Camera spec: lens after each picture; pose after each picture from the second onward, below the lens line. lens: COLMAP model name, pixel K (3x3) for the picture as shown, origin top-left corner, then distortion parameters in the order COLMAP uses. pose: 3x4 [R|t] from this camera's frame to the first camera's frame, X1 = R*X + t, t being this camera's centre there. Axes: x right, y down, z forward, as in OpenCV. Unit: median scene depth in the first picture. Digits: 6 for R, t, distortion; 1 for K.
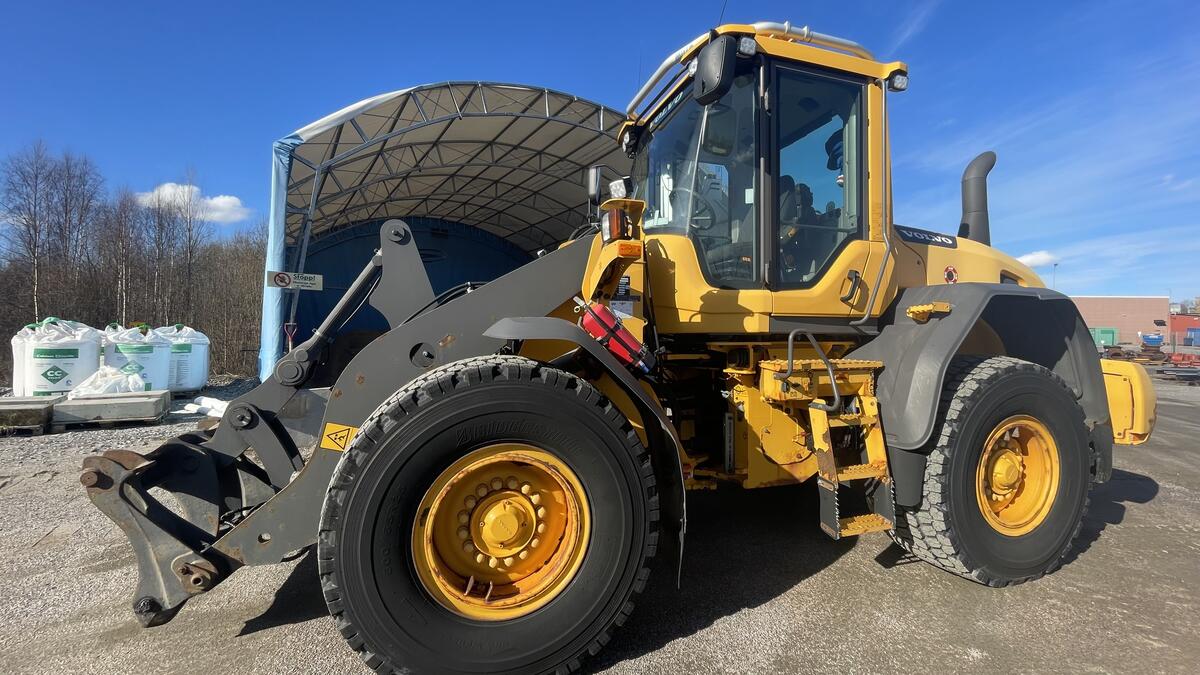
lens RADIAL K [[488.1, 0, 595.4], [0, 488.1, 340.1], [0, 0, 1]] dist [-0.003714, 0.000073]
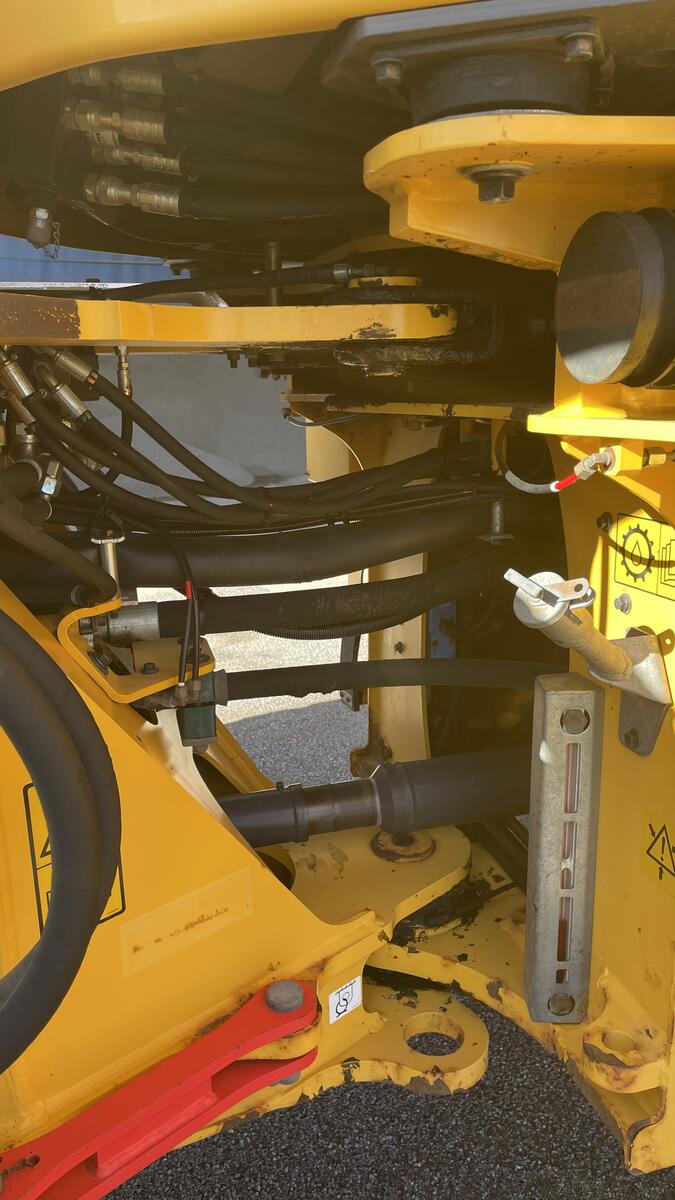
lens RADIAL K [[897.1, 0, 335.6], [0, 897.1, 598.9], [0, 0, 1]] dist [0.030542, -0.008283]
pose [[0.999320, -0.010663, -0.035298, 0.211682], [0.019163, 0.968034, 0.250087, 0.045706], [0.031503, -0.250593, 0.967580, 0.731236]]
